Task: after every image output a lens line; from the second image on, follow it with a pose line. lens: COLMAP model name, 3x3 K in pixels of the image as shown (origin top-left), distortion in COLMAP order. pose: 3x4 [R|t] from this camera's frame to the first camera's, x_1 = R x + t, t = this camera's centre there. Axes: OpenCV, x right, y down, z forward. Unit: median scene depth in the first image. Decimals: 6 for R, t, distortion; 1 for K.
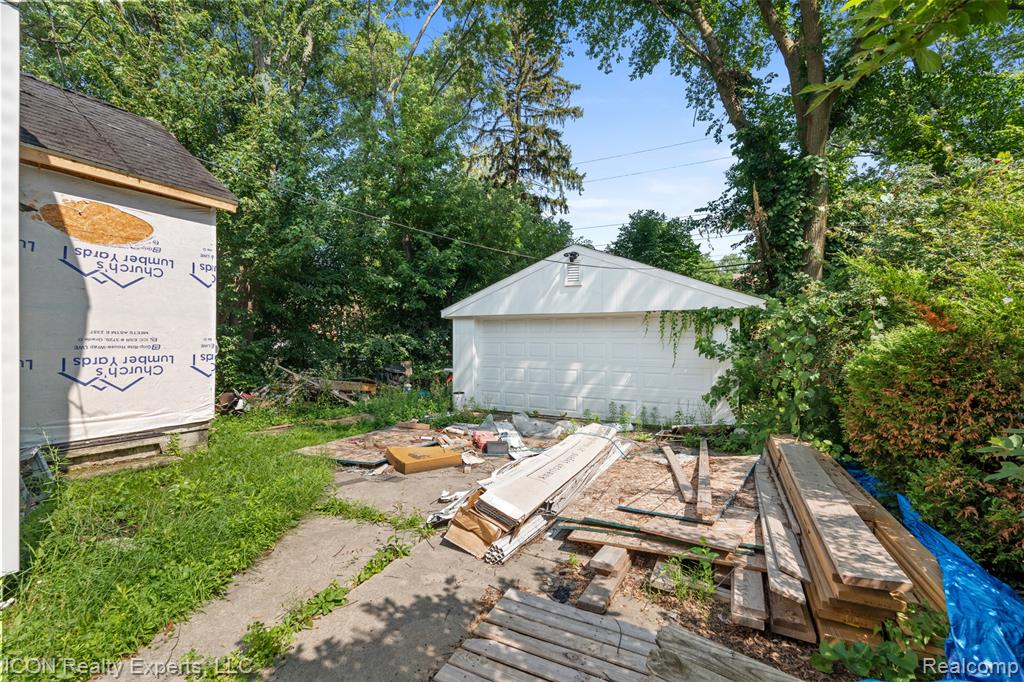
lens RADIAL K [[445.7, 0, 510.3], [0, 445.7, 339.8], [0, 0, 1]] dist [-0.002391, -0.000246]
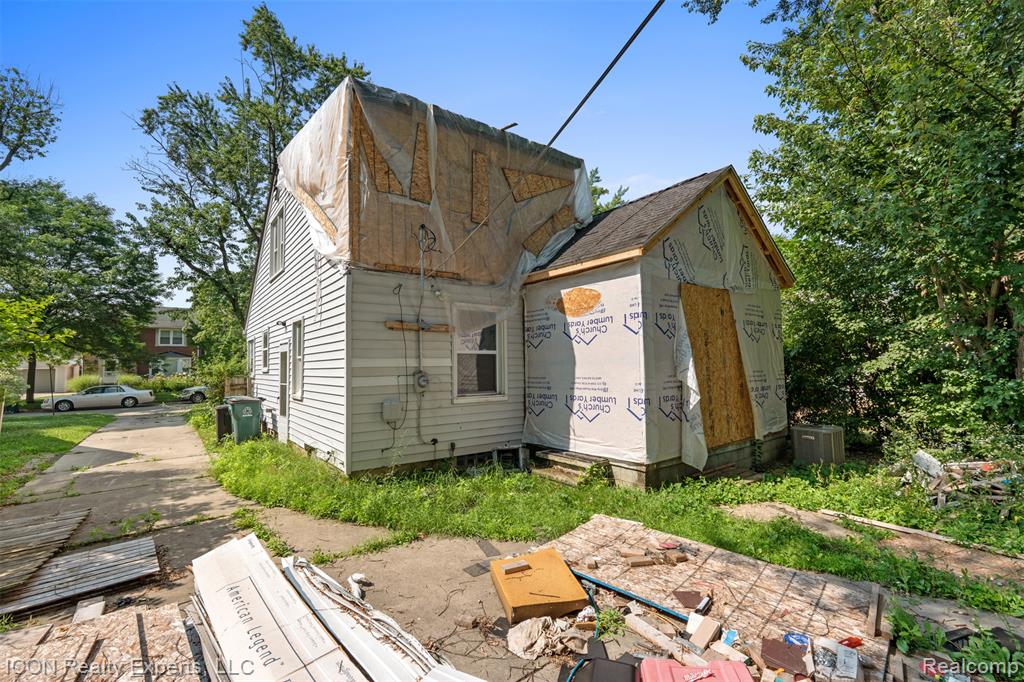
lens RADIAL K [[445.7, 0, 510.3], [0, 445.7, 339.8], [0, 0, 1]] dist [-0.002391, -0.000246]
pose [[-0.390670, -0.049733, -0.919186, 0.460439], [0.023535, 0.997673, -0.063983, -0.051384], [0.920230, -0.046630, -0.388591, 1.306581]]
